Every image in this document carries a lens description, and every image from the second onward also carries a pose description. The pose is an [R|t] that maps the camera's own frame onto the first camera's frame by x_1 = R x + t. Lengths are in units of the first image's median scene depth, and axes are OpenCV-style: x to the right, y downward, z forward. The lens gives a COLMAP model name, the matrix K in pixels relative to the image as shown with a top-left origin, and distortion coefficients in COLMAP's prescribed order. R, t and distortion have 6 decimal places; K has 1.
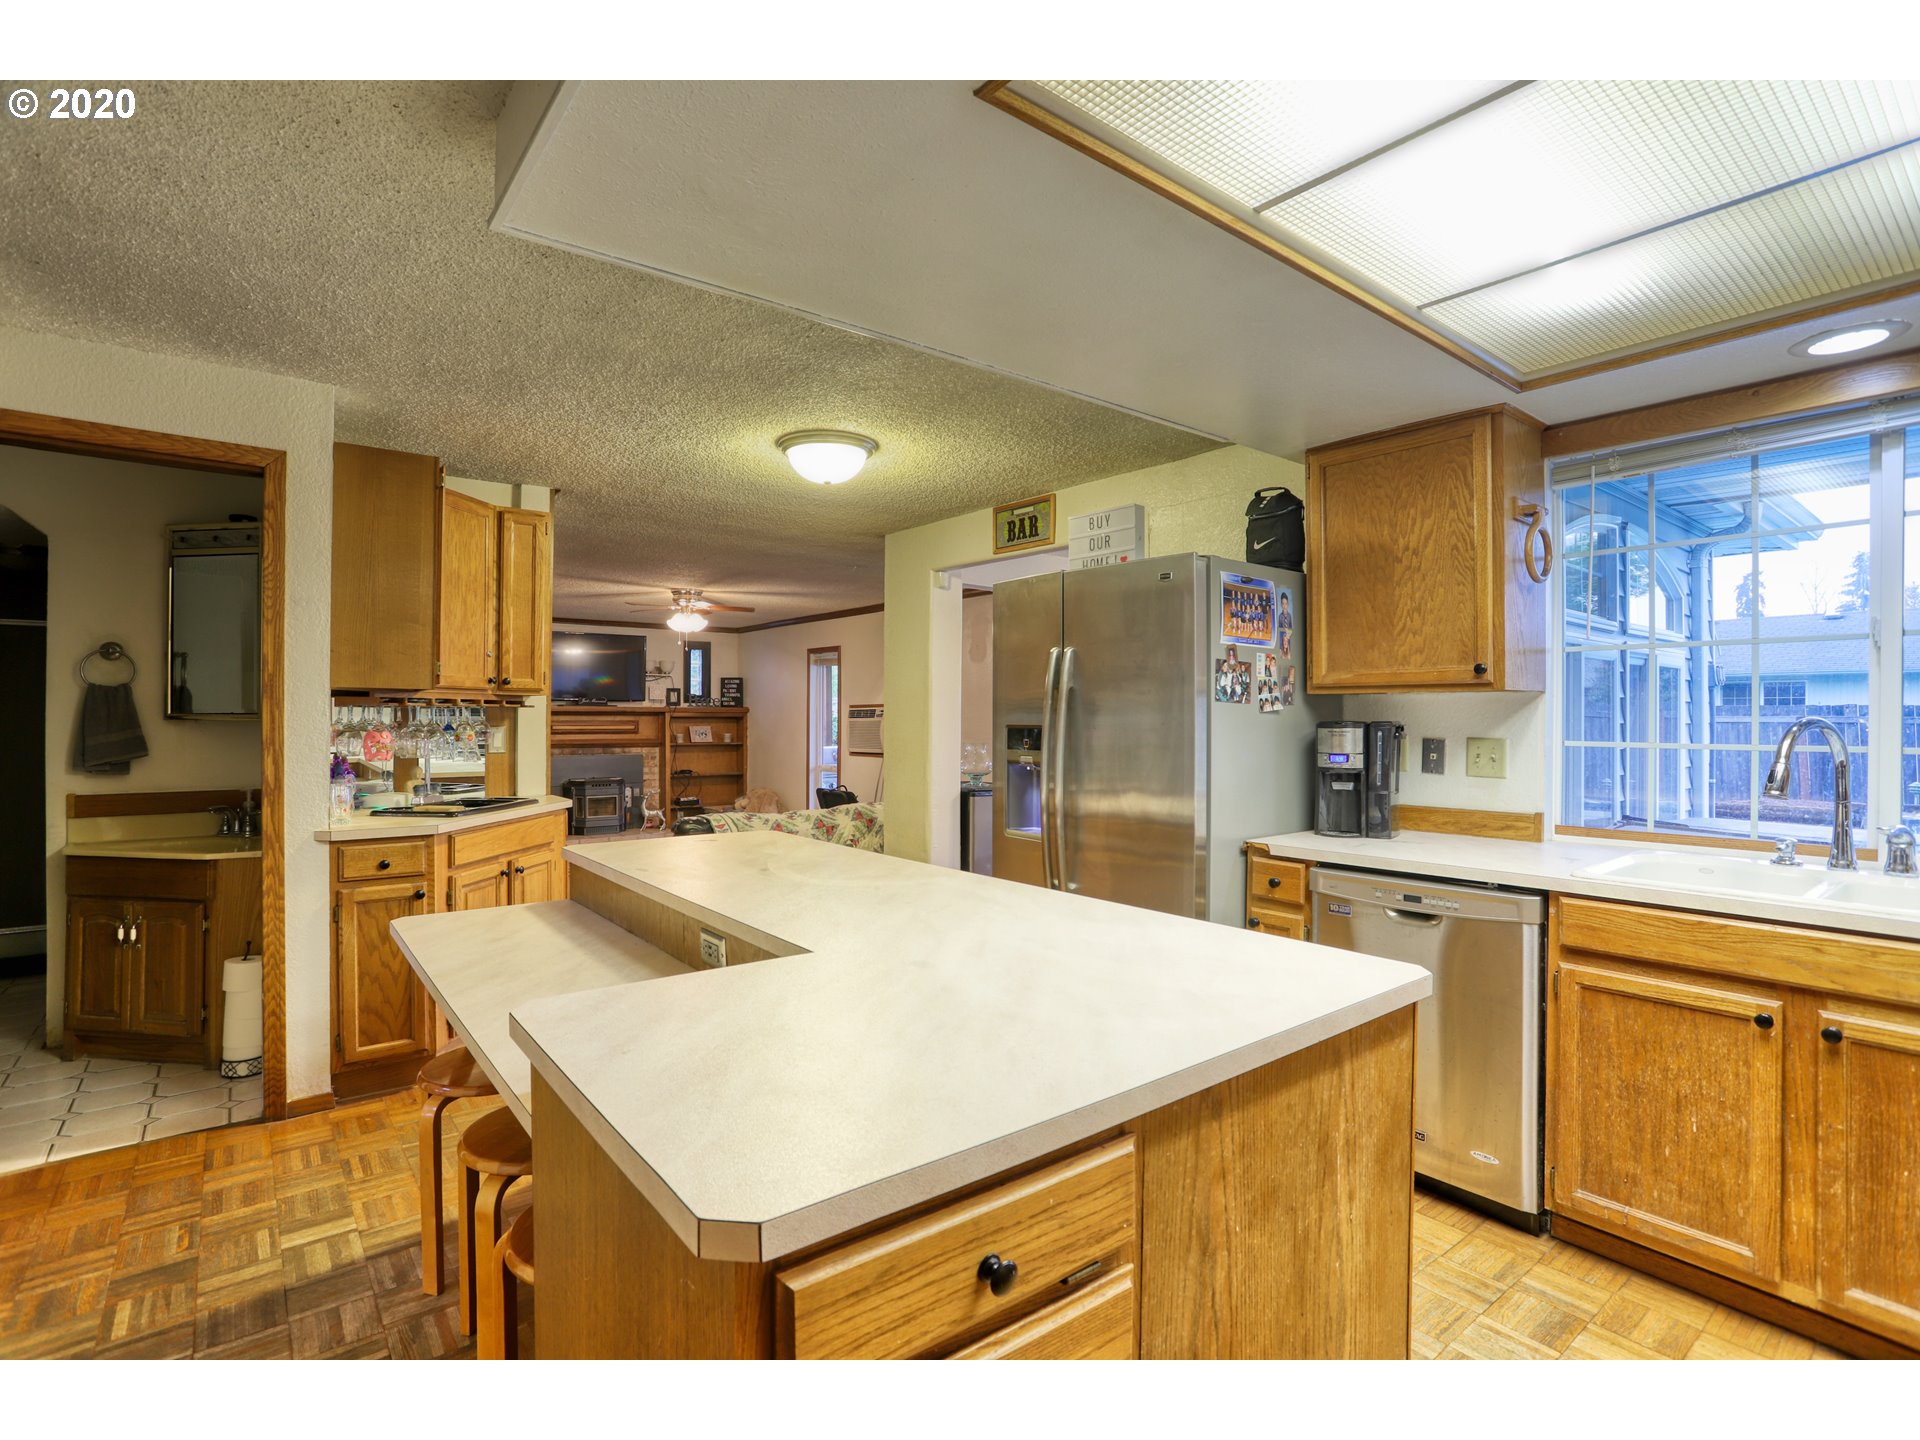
lens RADIAL K [[938.0, 0, 949.1], [0, 938.0, 716.5], [0, 0, 1]] dist [-0.061754, 0.026536]
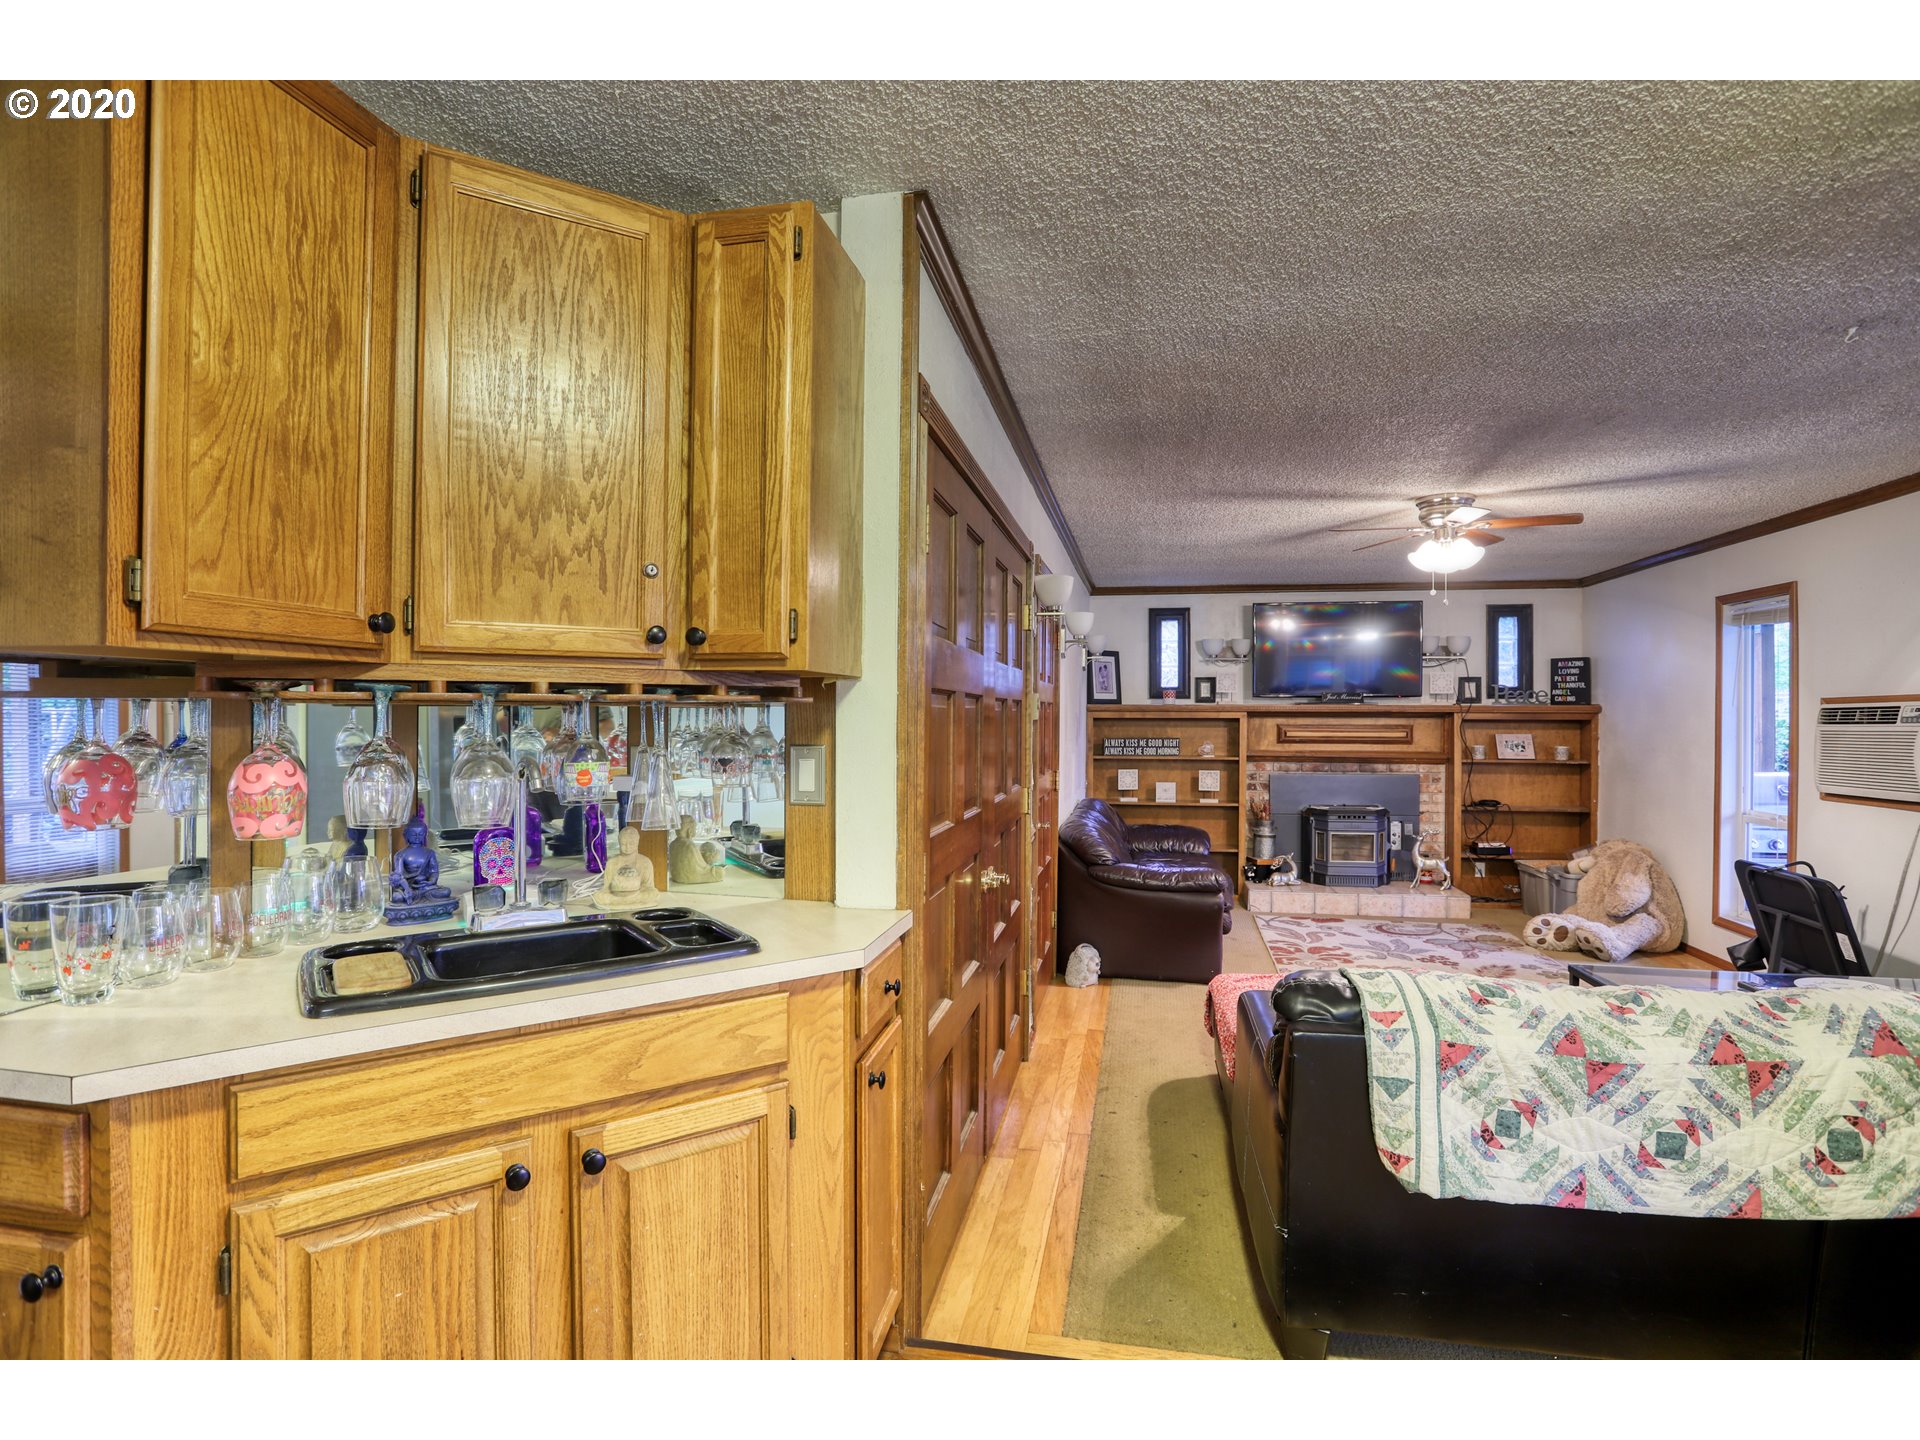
lens RADIAL K [[938.0, 0, 952.4], [0, 938.0, 715.1], [0, 0, 1]] dist [-0.061754, 0.026536]
pose [[0.651246, 0.000154, -0.758867, -0.037016], [-0.001631, 0.999998, -0.001197, -0.001529], [0.758865, 0.002017, 0.651245, 0.297996]]
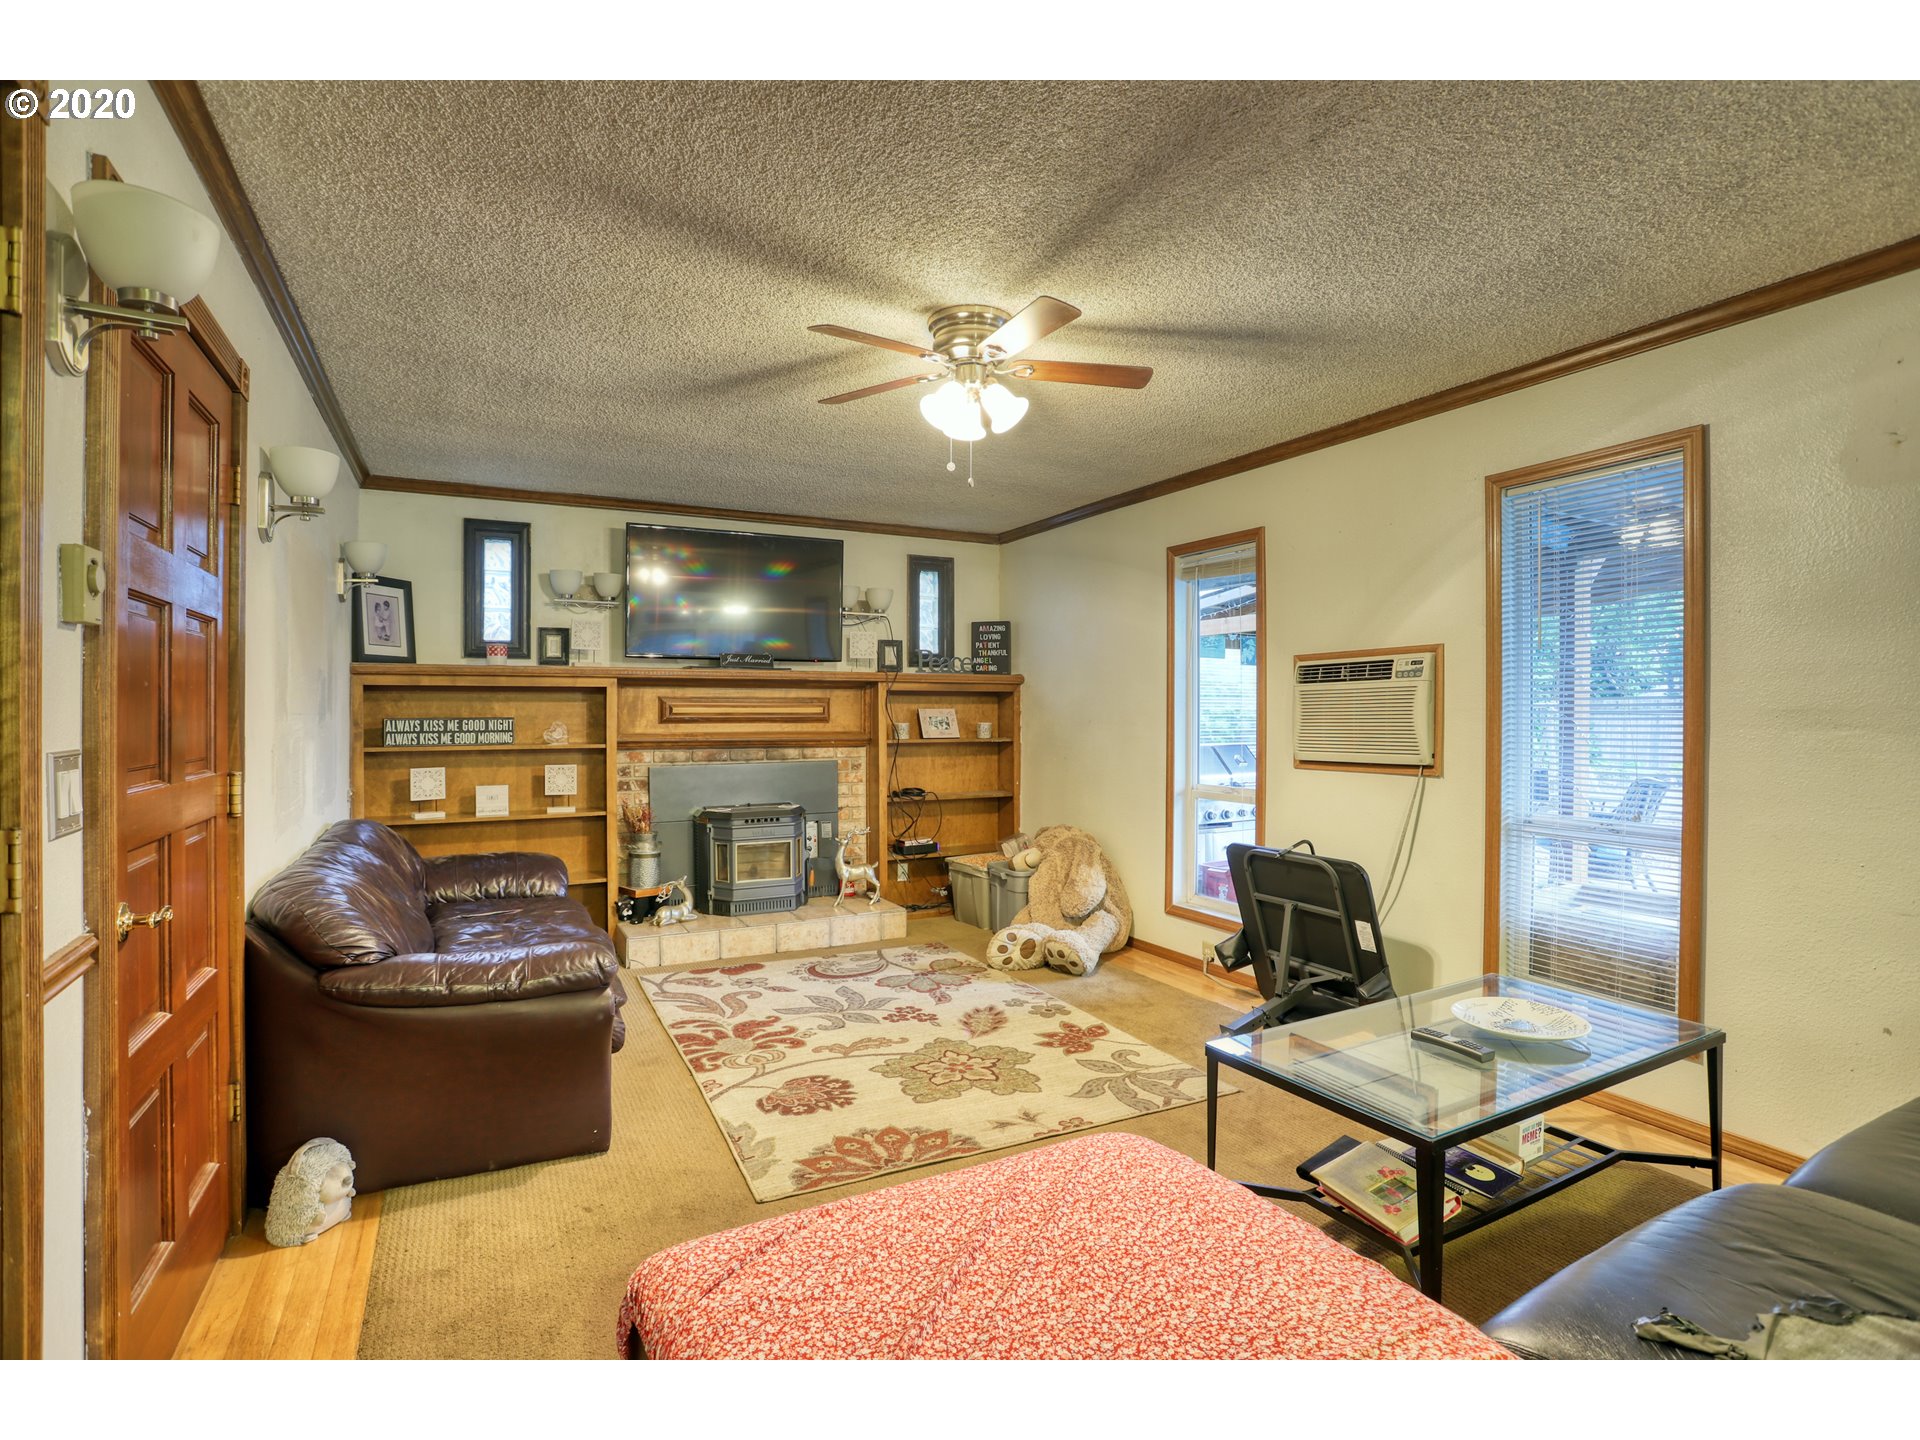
lens RADIAL K [[938.0, 0, 957.6], [0, 938.0, 721.0], [0, 0, 1]] dist [-0.061754, 0.026536]
pose [[0.985826, -0.000782, -0.167767, -0.167614], [0.002192, 0.999964, 0.008219, 0.013360], [0.167755, -0.008471, 0.985792, 0.473067]]
